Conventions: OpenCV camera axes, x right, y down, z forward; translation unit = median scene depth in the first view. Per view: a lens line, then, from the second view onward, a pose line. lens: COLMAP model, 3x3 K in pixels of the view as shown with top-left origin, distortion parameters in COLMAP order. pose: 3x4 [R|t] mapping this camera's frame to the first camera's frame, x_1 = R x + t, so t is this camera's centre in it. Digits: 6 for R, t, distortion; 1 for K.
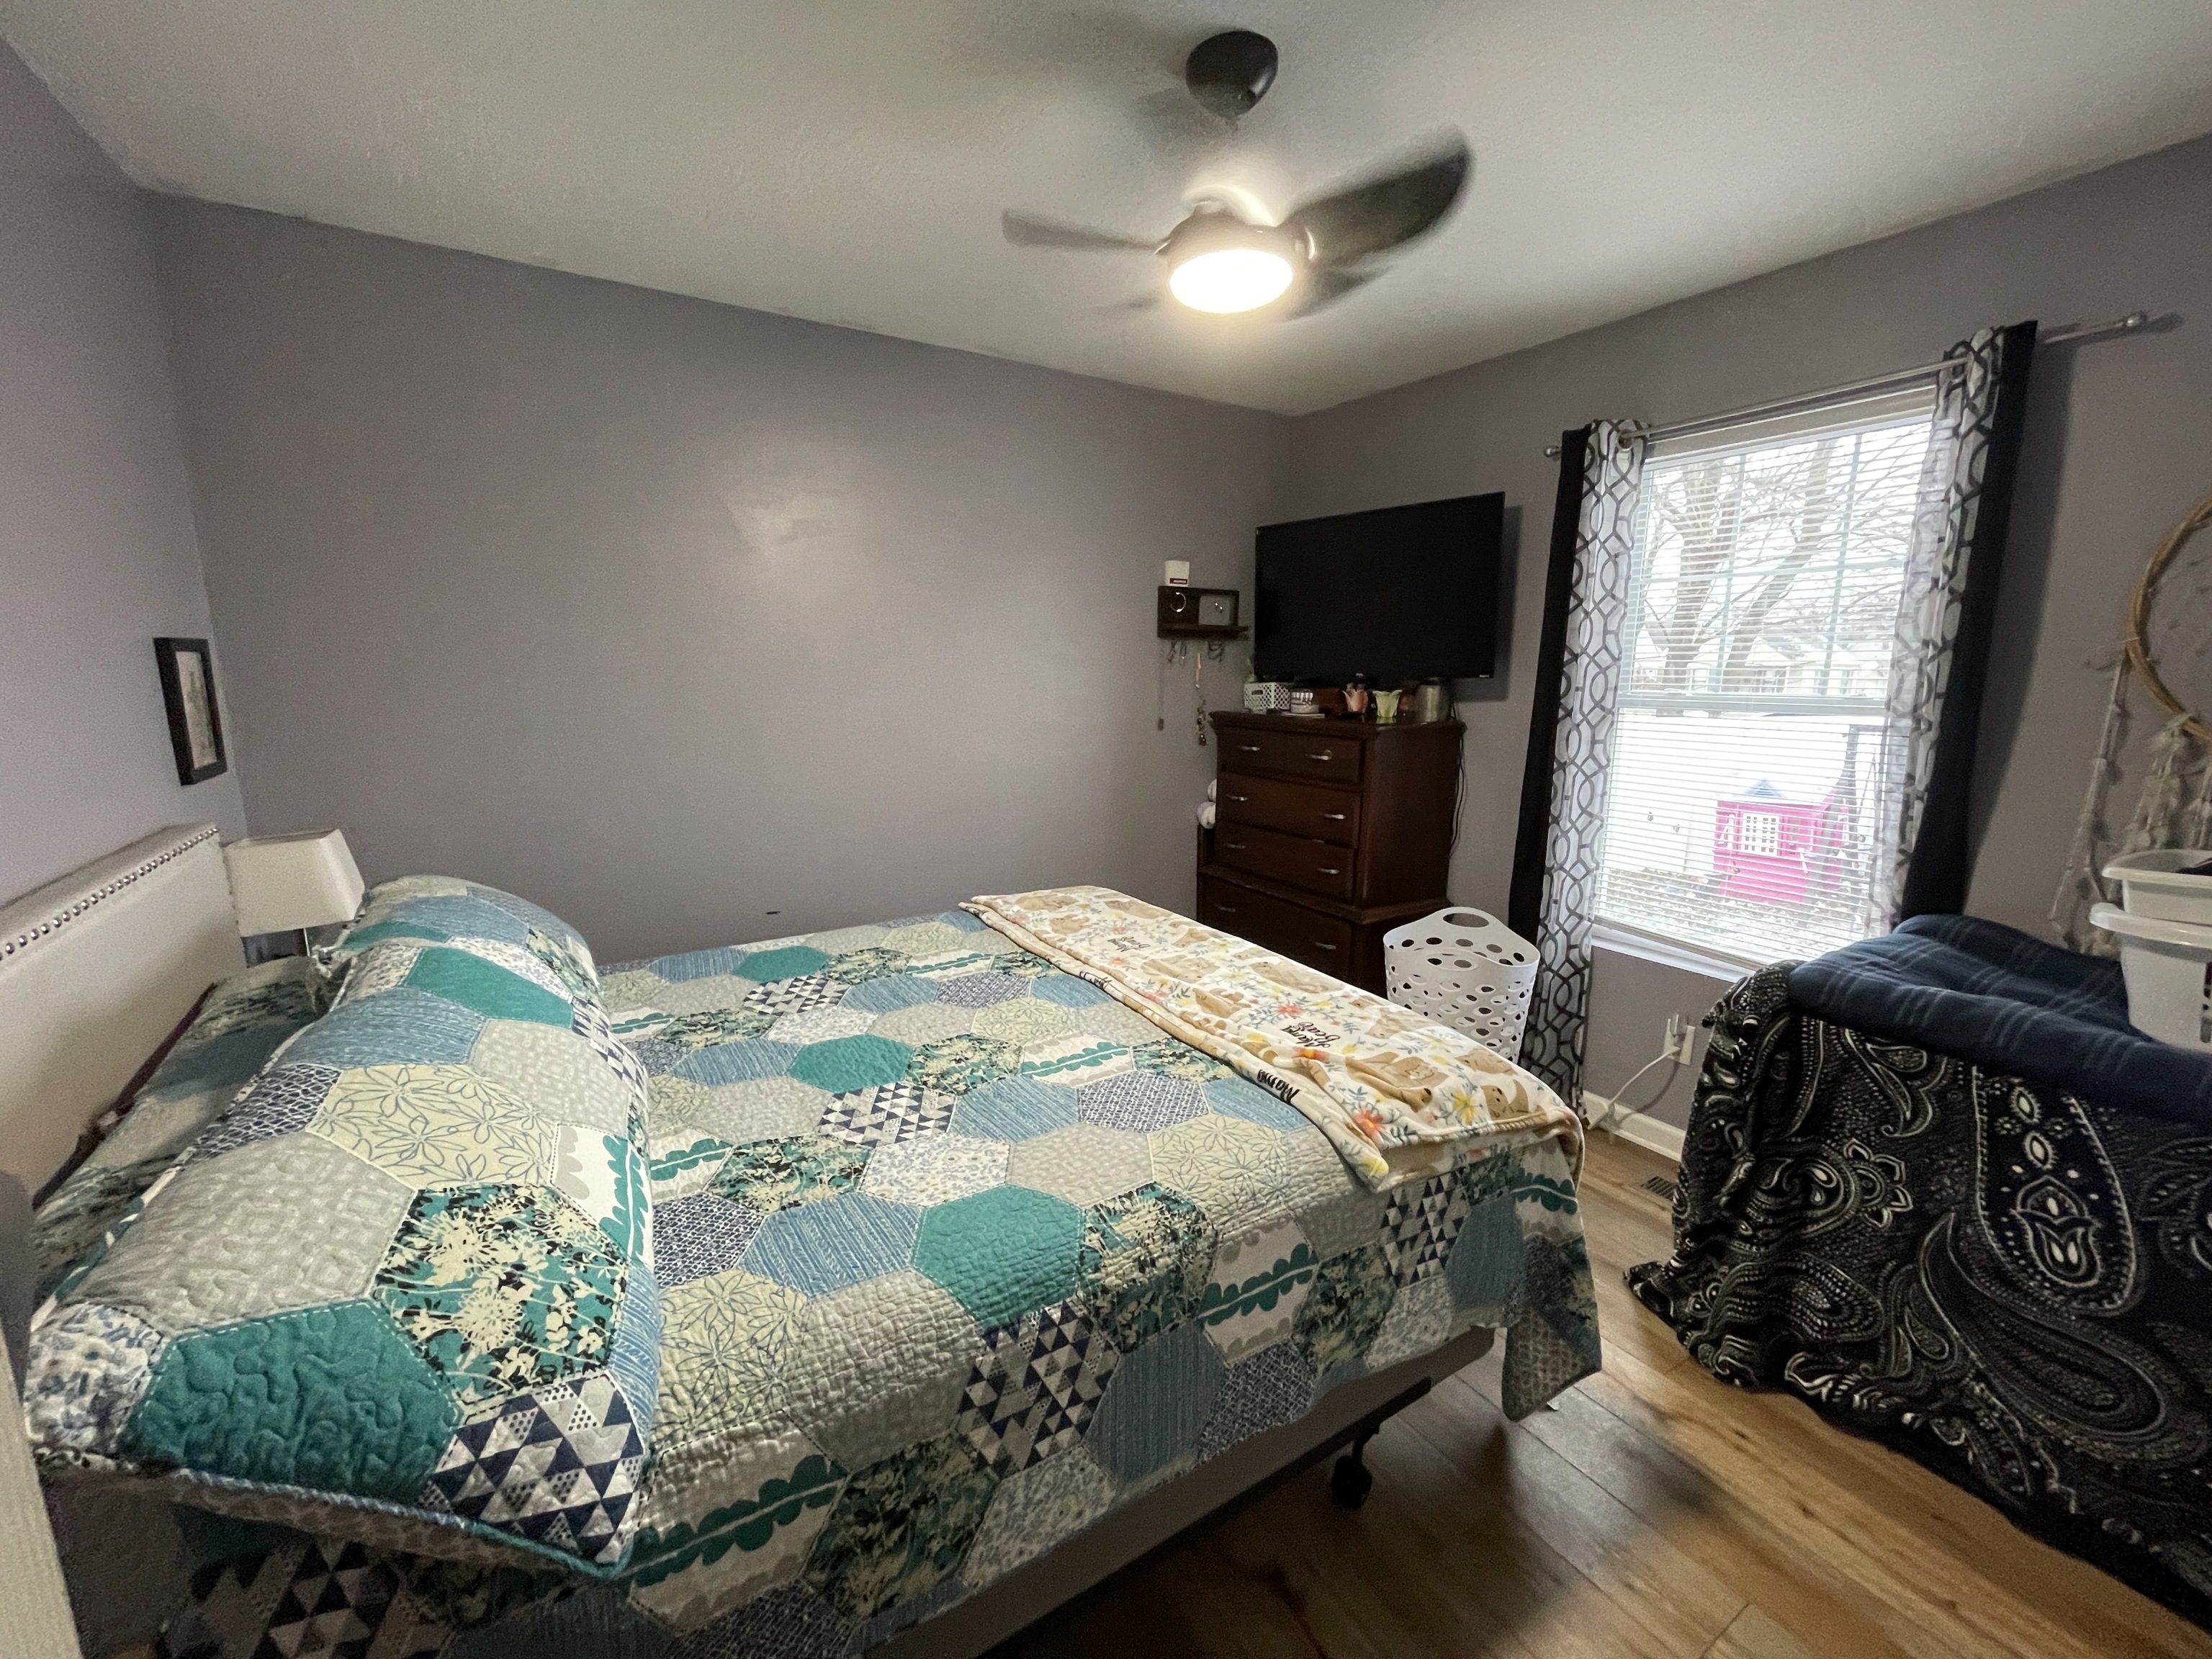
lens RADIAL K [[900.9, 0, 1091.7], [0, 900.9, 814.5], [0, 0, 1]] dist [-0.005455, 0.001601]
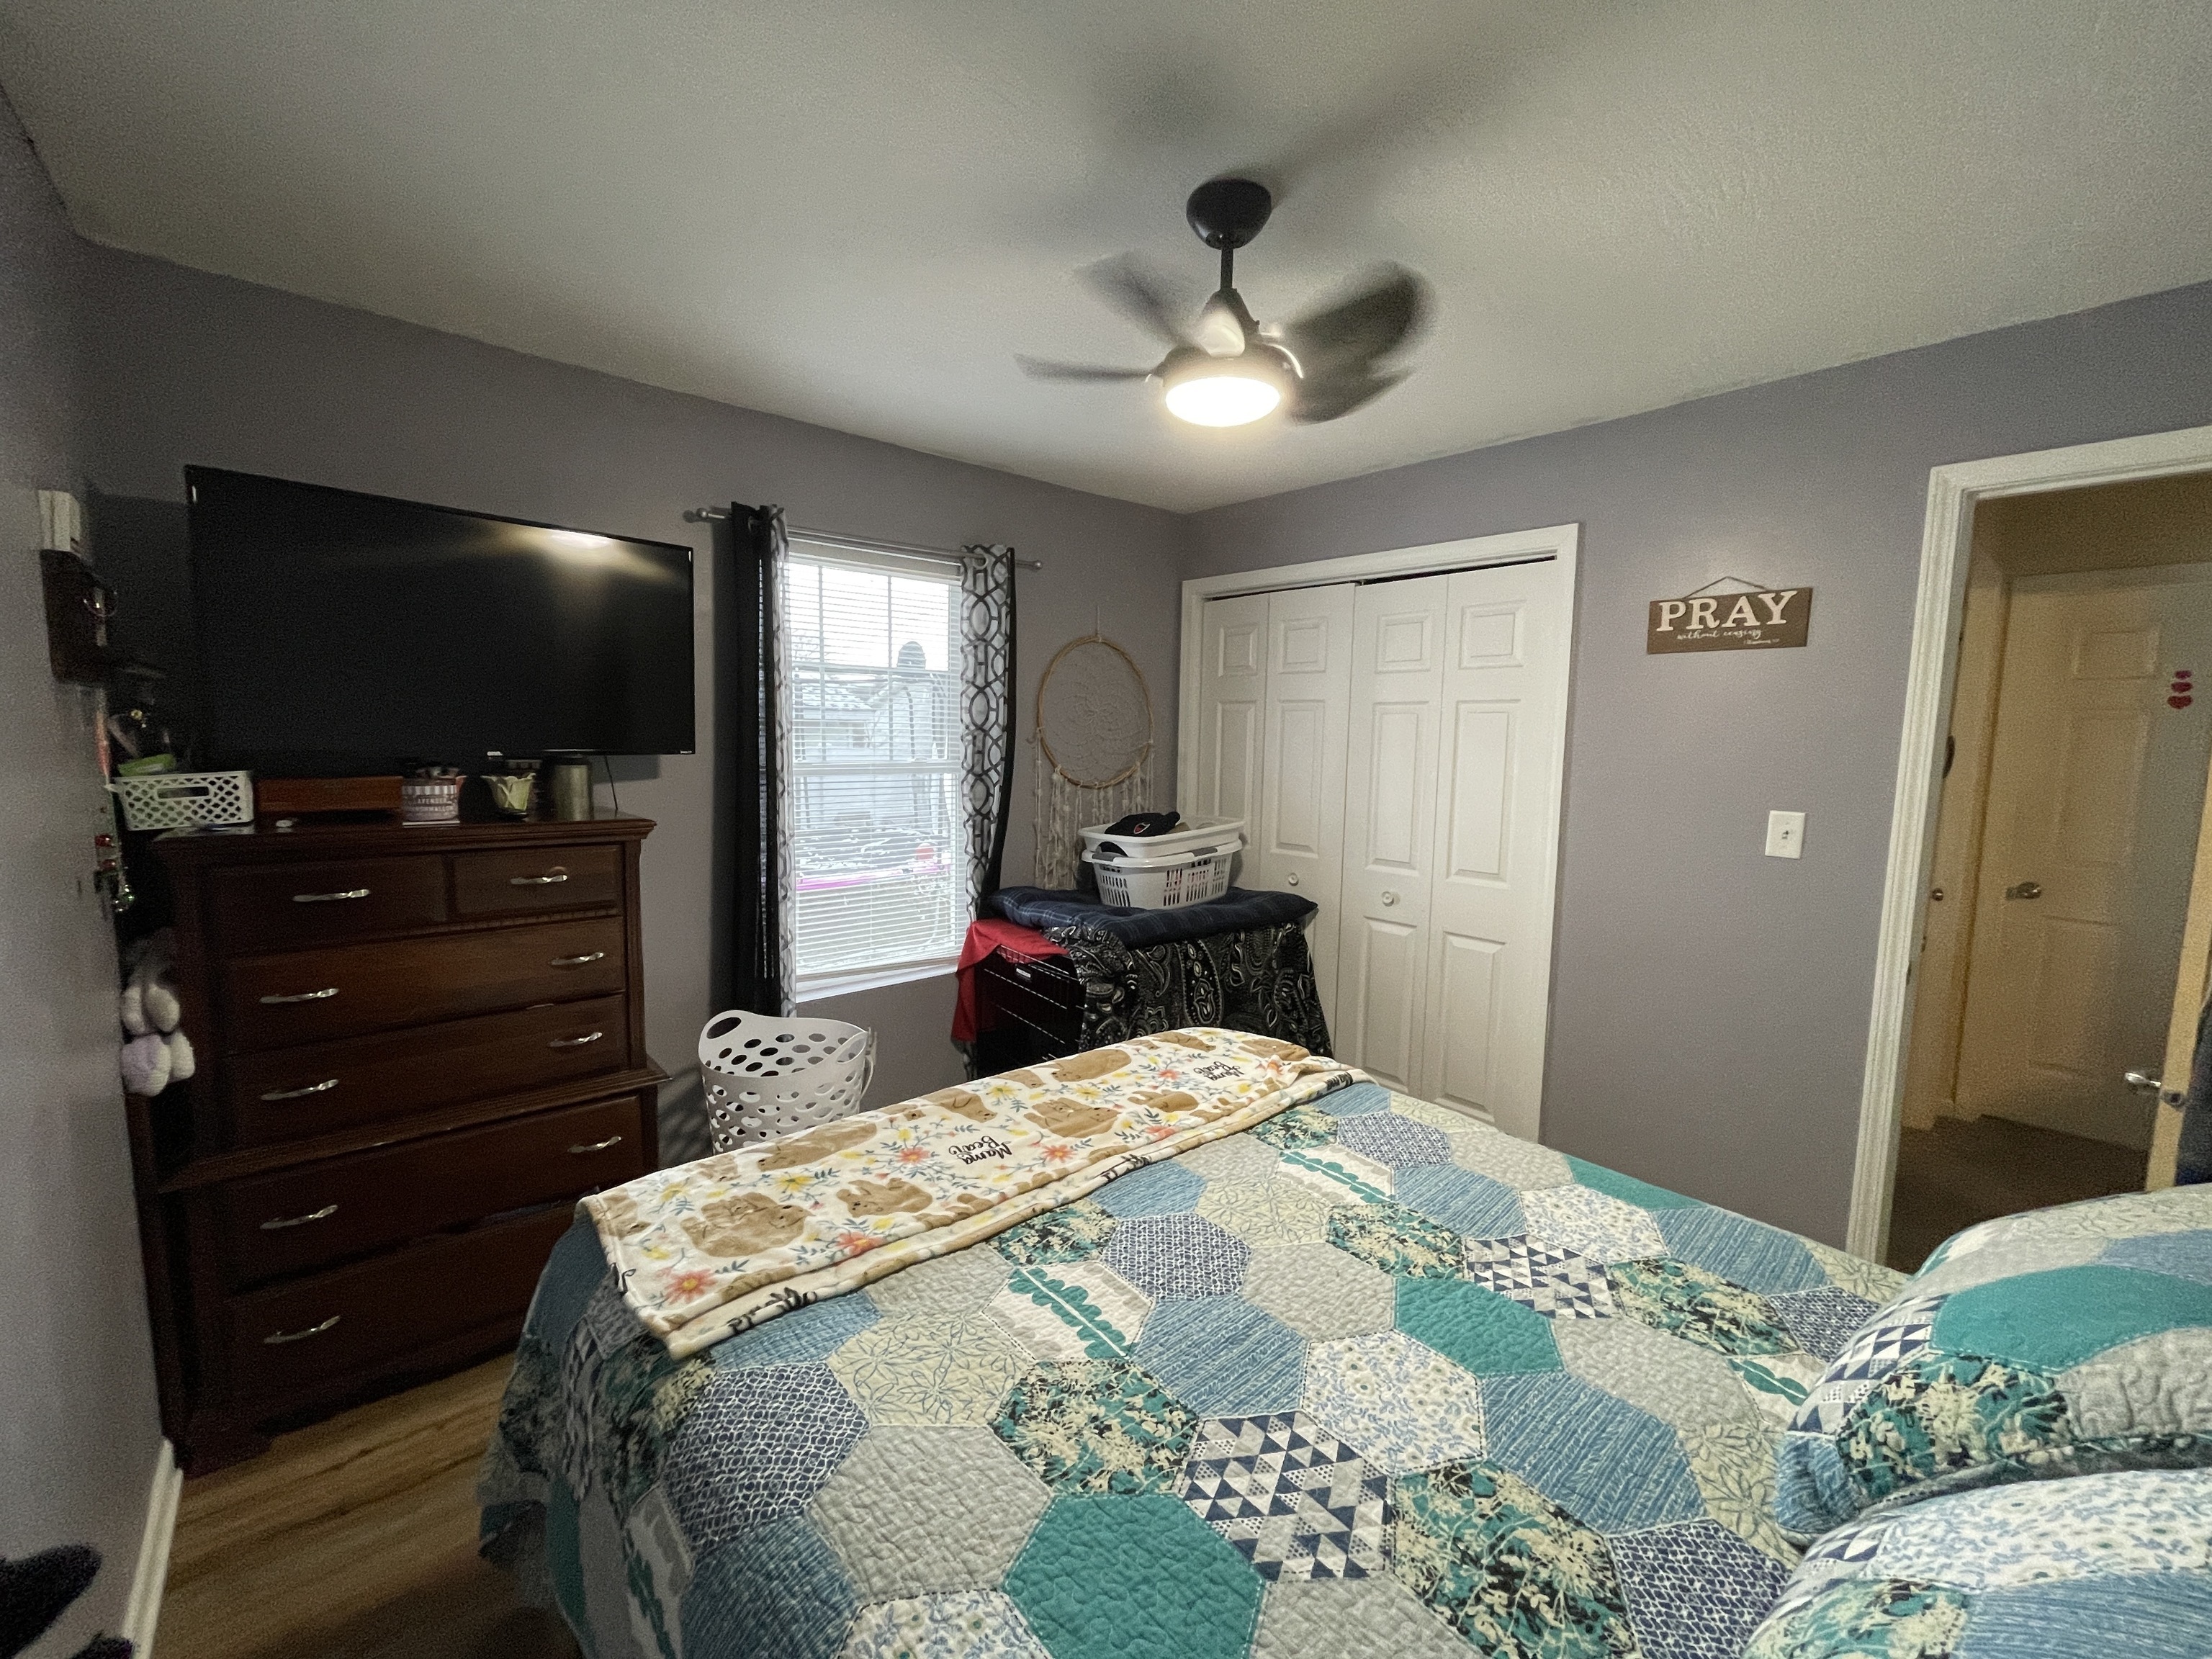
lens RADIAL K [[900.9, 0, 1088.5], [0, 900.9, 841.2], [0, 0, 1]] dist [-0.005455, 0.001601]
pose [[-0.157771, -0.130063, 0.978873, -0.690089], [0.142346, 0.977939, 0.152882, -0.207072], [-0.977162, 0.163459, -0.135777, 1.050620]]
